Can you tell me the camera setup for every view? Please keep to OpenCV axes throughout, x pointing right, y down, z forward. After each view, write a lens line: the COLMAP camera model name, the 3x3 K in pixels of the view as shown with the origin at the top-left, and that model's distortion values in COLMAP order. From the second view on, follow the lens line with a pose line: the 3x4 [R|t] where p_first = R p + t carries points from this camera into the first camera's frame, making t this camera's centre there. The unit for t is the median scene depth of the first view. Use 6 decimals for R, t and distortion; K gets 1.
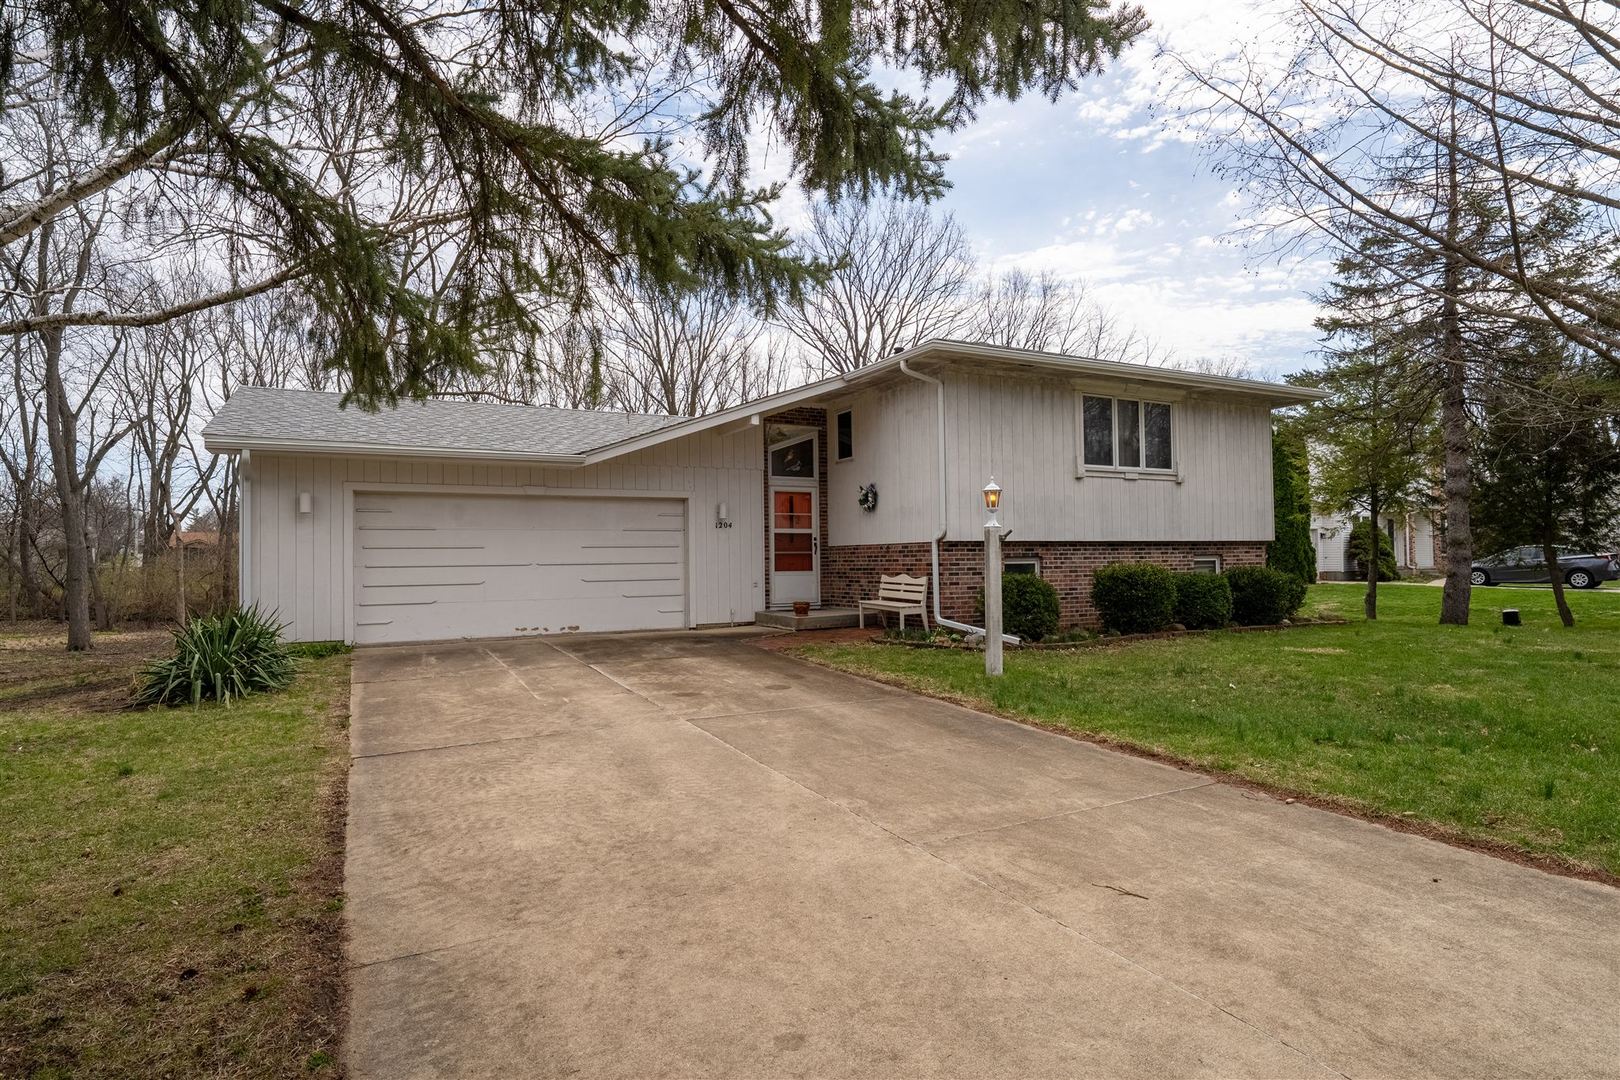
lens RADIAL K [[855.3, 0, 810.0], [0, 855.3, 540.0], [0, 0, 1]] dist [0.002088, 0.000073]
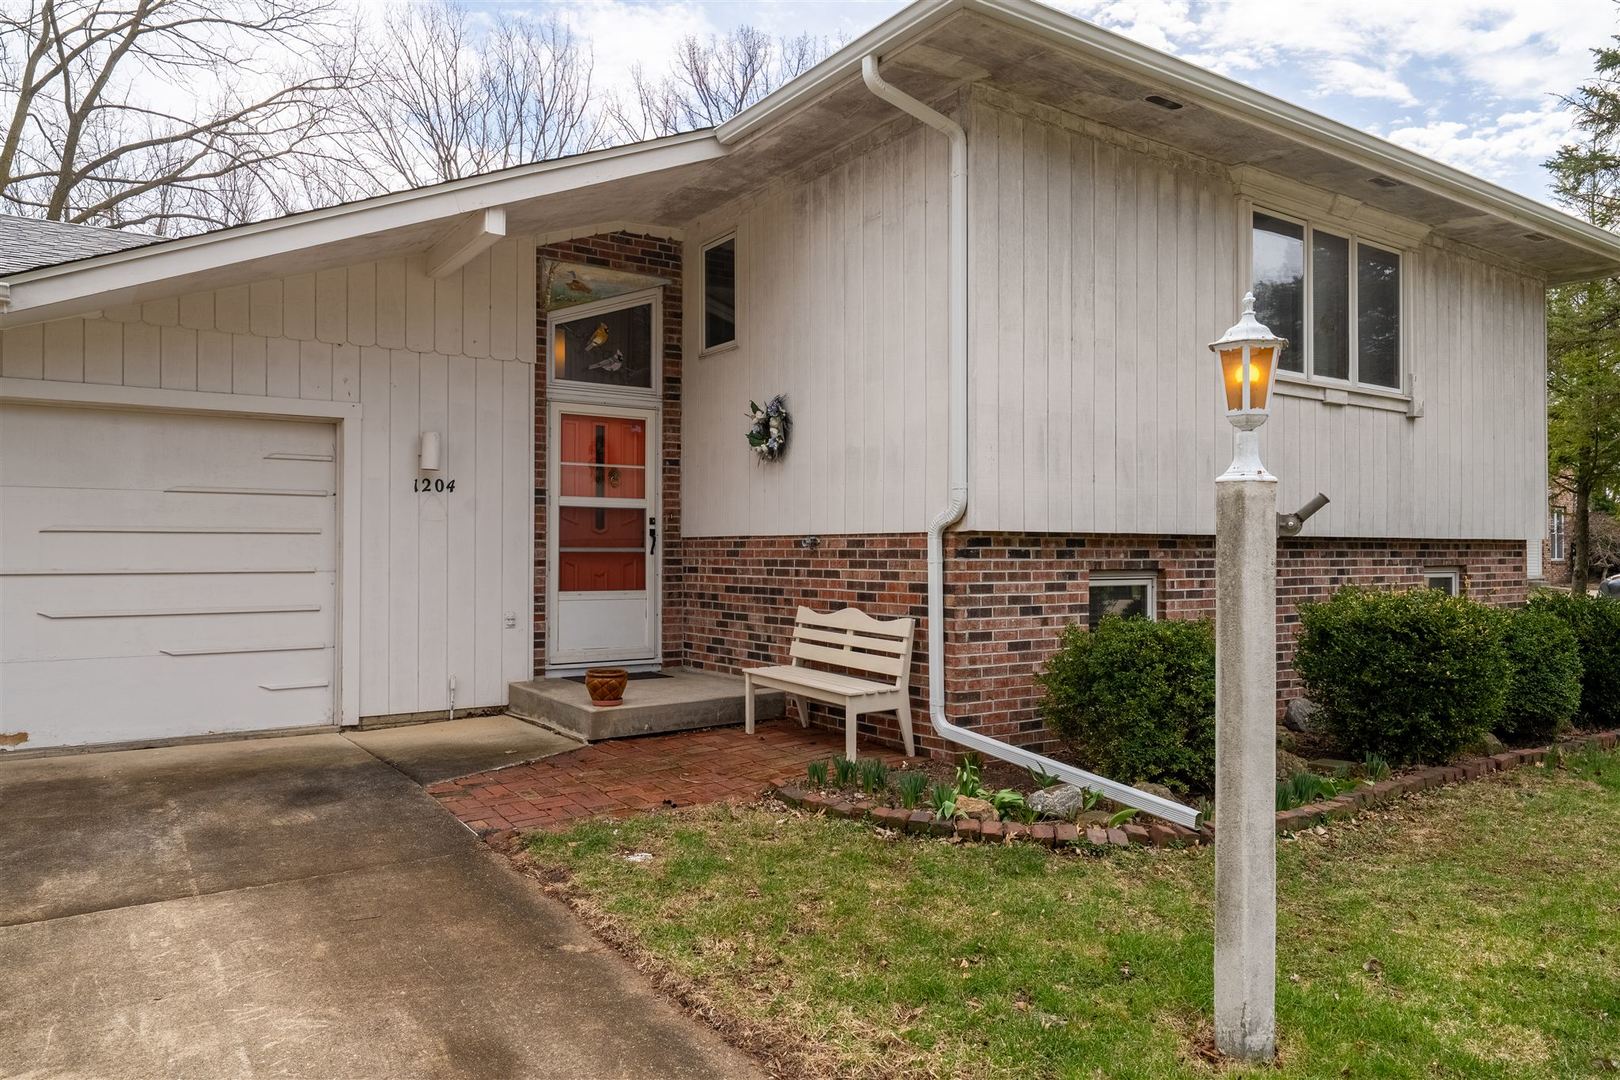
lens RADIAL K [[1061.1, 0, 812.1], [0, 1061.1, 515.2], [0, 0, 1]] dist [0.019815, -0.000604]
pose [[0.992930, 0.018130, 0.117312, 0.026792], [-0.016950, 0.999795, -0.011042, 0.000584], [-0.117488, 0.008975, 0.993034, 0.460184]]
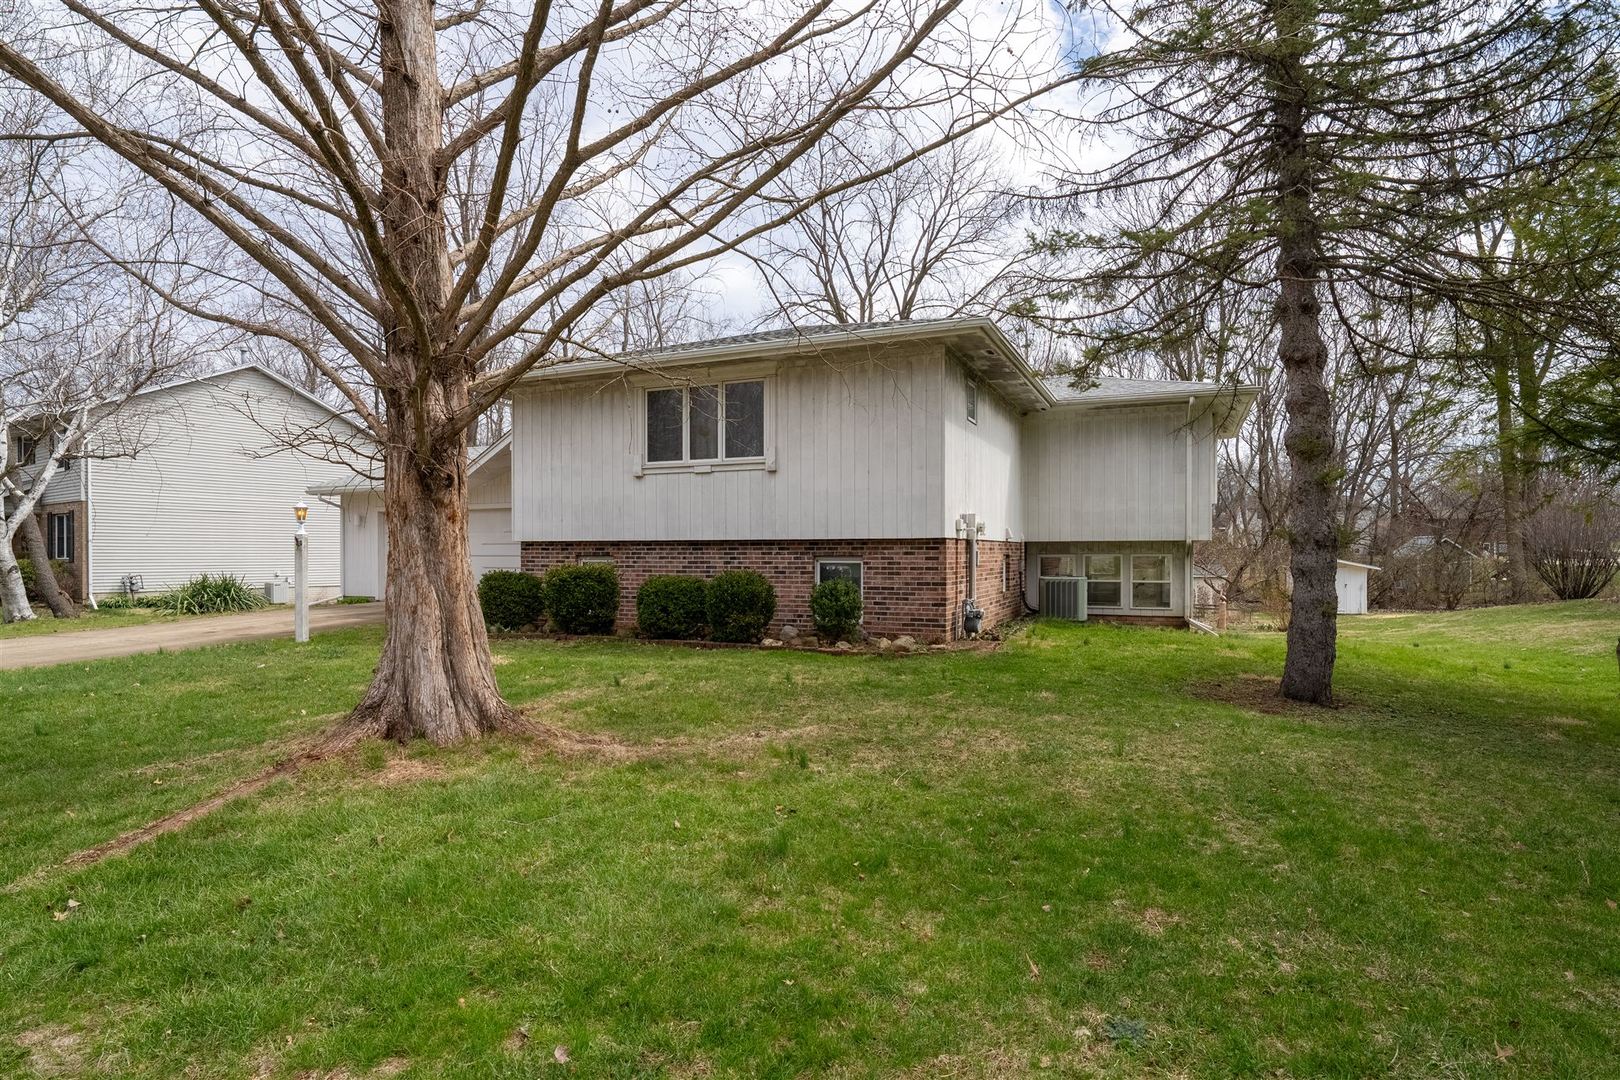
lens RADIAL K [[855.3, 0, 810.0], [0, 855.3, 540.0], [0, 0, 1]] dist [0.002088, 0.000073]
pose [[0.598128, 0.004889, -0.801386, 1.184032], [0.010018, 0.999858, 0.013577, -0.010667], [0.801338, -0.016149, 0.597994, 0.548849]]
